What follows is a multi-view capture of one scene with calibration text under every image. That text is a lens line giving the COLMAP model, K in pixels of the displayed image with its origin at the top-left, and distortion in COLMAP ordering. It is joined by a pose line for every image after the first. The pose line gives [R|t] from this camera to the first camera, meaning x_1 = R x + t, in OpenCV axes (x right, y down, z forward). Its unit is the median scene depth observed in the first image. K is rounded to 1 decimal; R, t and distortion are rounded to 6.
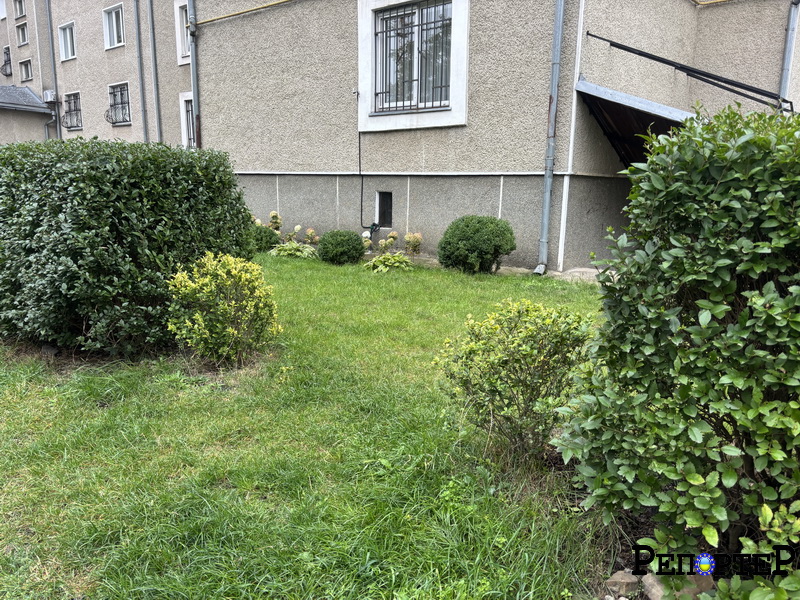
lens RADIAL K [[571.4, 0, 400.0], [0, 571.4, 300.0], [0, 0, 1]] dist [0.061039, -0.068429]
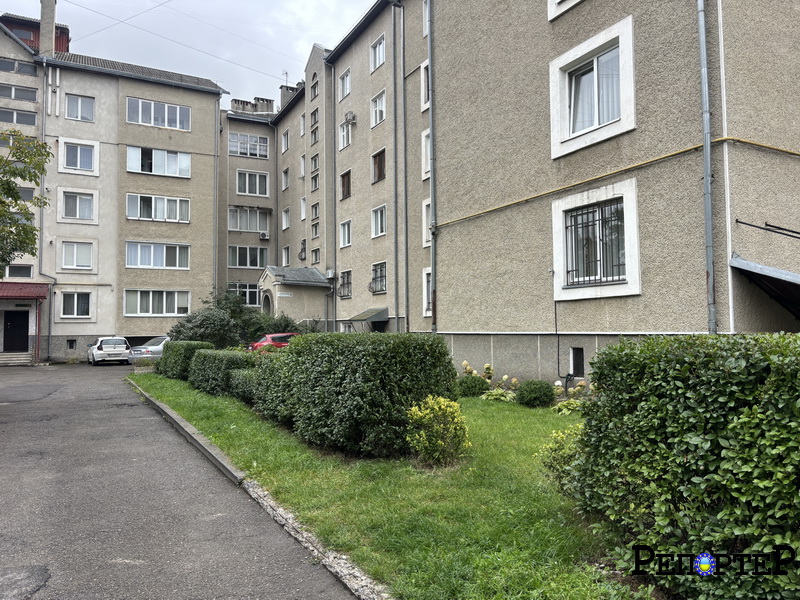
lens RADIAL K [[571.4, 0, 400.0], [0, 571.4, 300.0], [0, 0, 1]] dist [0.061039, -0.068429]
pose [[0.922603, -0.047314, -0.382839, 0.110480], [-0.049964, 0.969432, -0.240218, 0.024633], [0.382502, 0.240754, 0.892037, -0.274820]]
